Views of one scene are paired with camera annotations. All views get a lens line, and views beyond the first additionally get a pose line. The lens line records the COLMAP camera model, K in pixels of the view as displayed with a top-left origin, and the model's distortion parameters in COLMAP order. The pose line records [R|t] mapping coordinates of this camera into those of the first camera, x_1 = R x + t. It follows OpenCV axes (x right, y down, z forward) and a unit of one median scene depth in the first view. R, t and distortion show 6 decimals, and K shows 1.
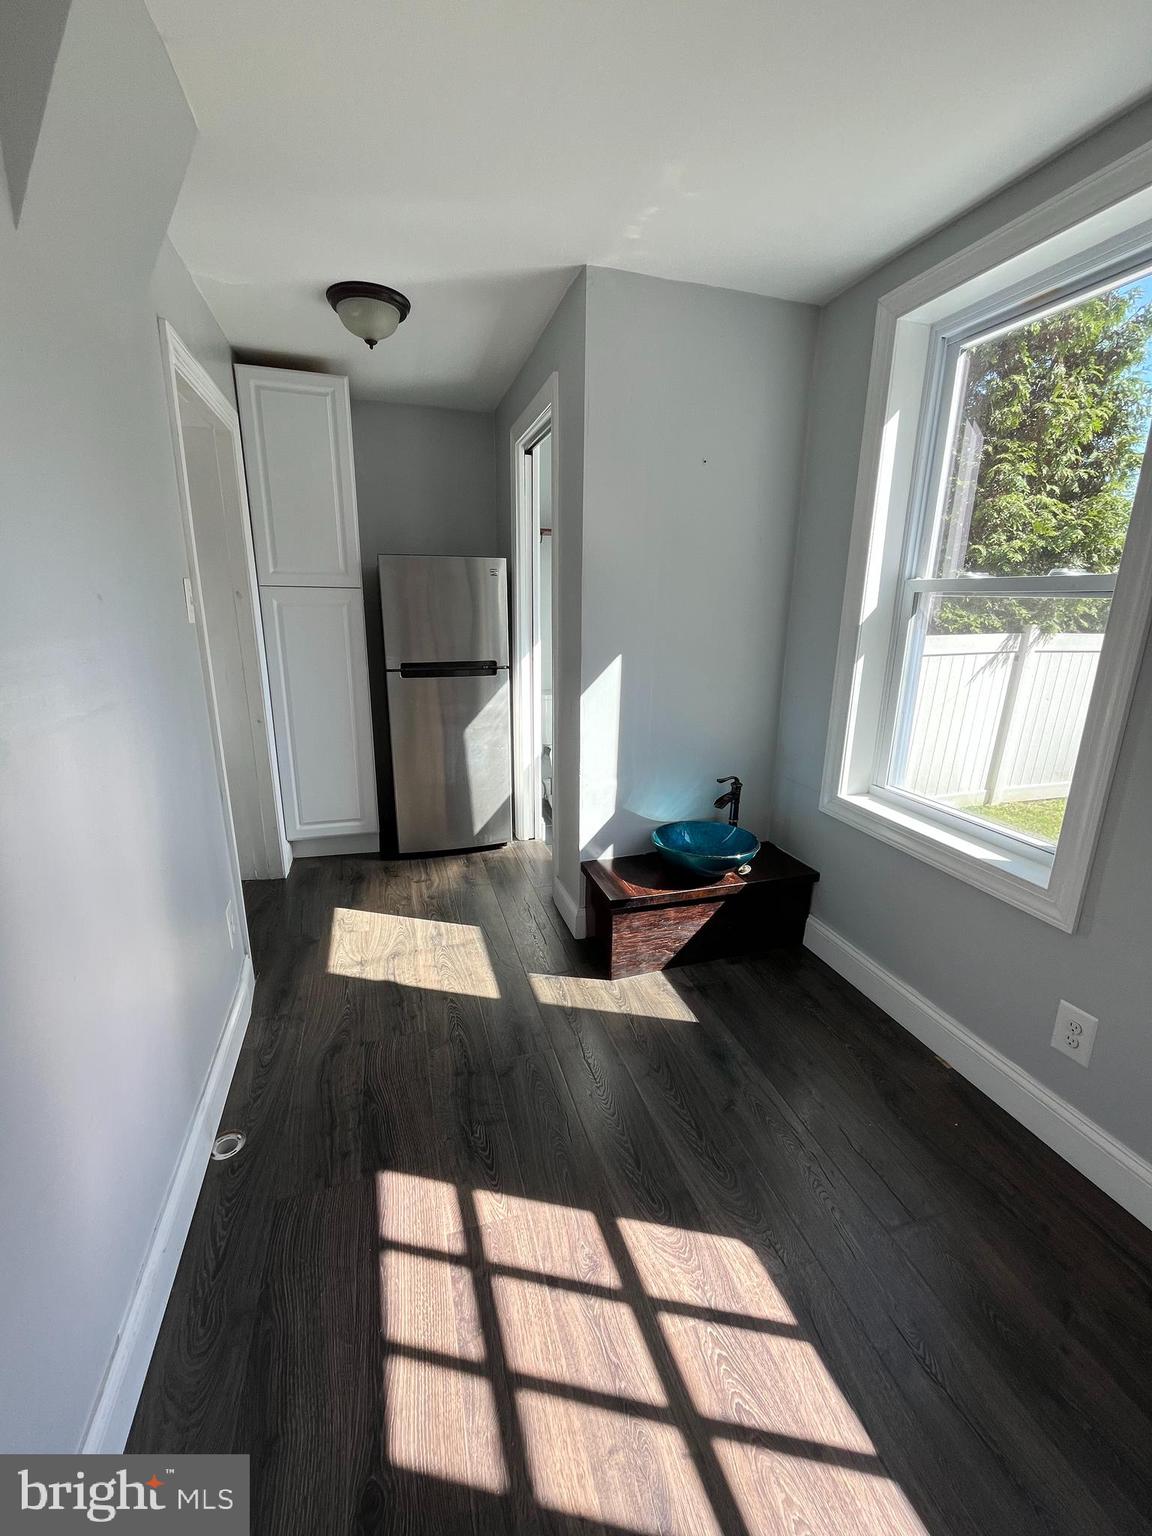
lens RADIAL K [[621.0, 0, 576.1], [0, 621.0, 767.2], [0, 0, 1]] dist [-0.002959, -0.000500]
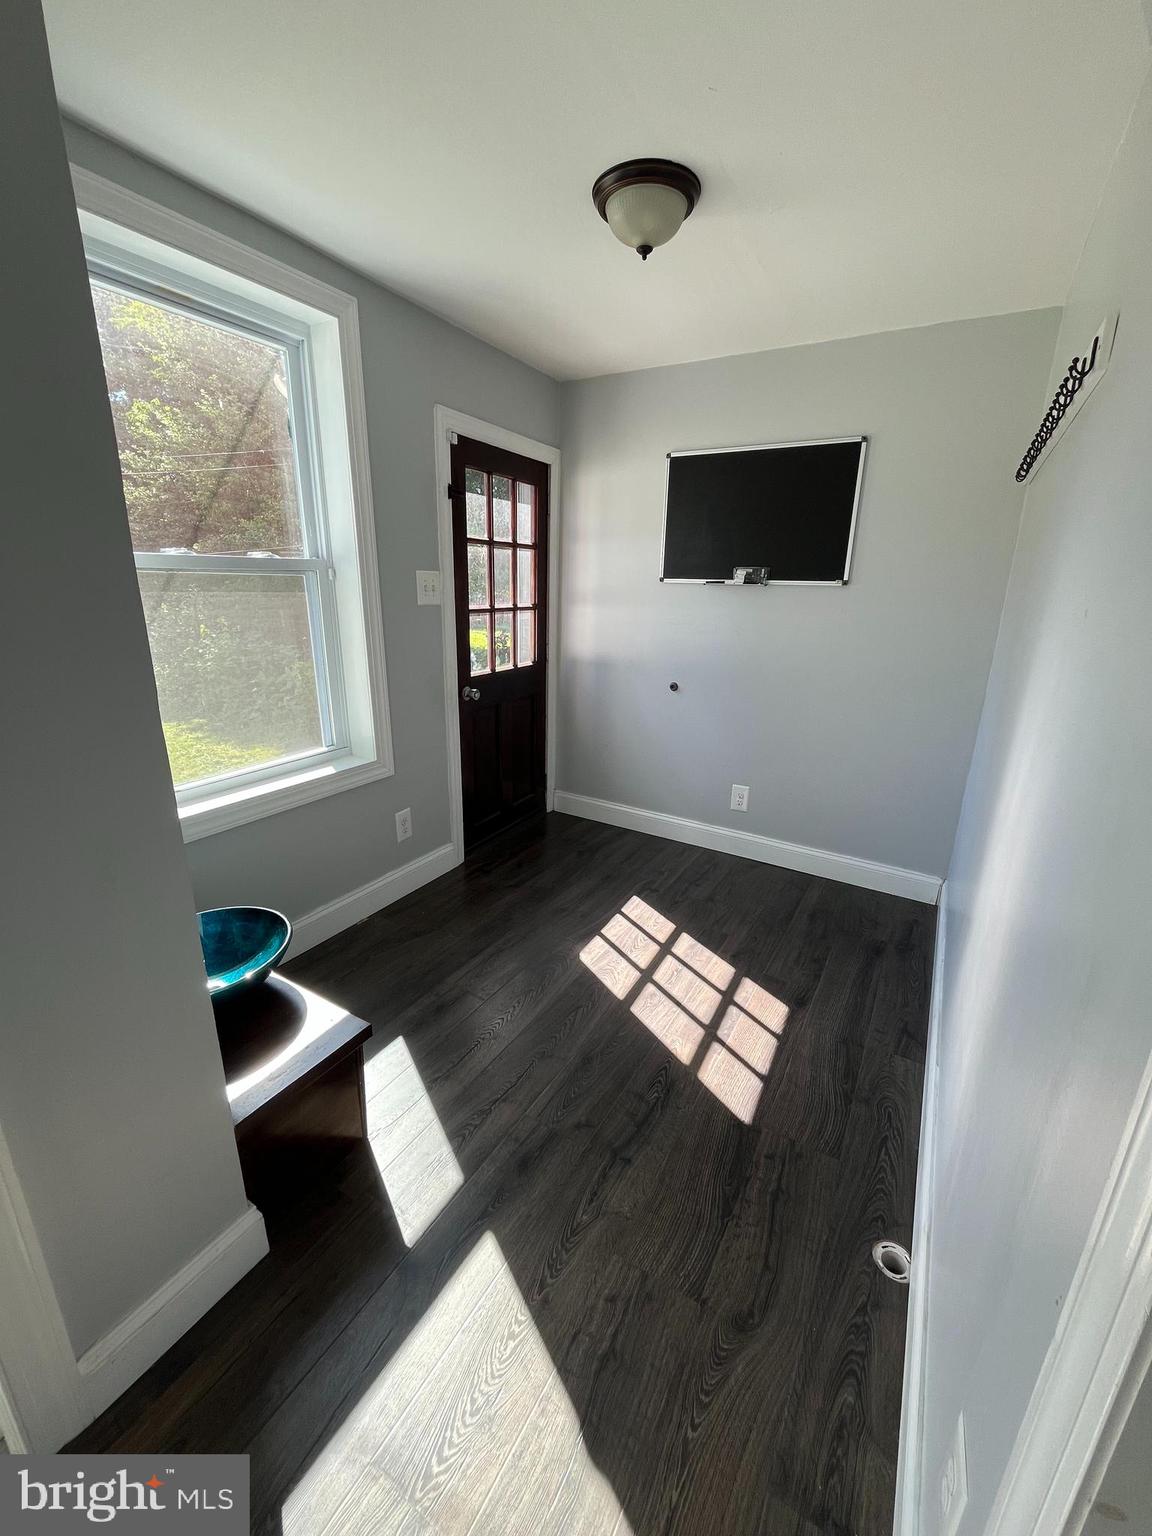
lens RADIAL K [[621.0, 0, 576.5], [0, 621.0, 765.5], [0, 0, 1]] dist [-0.002959, -0.000500]
pose [[-0.672246, -0.239073, 0.700663, -0.727176], [0.165947, 0.873680, 0.457325, -0.447488], [-0.721489, 0.423708, -0.547654, 1.539910]]
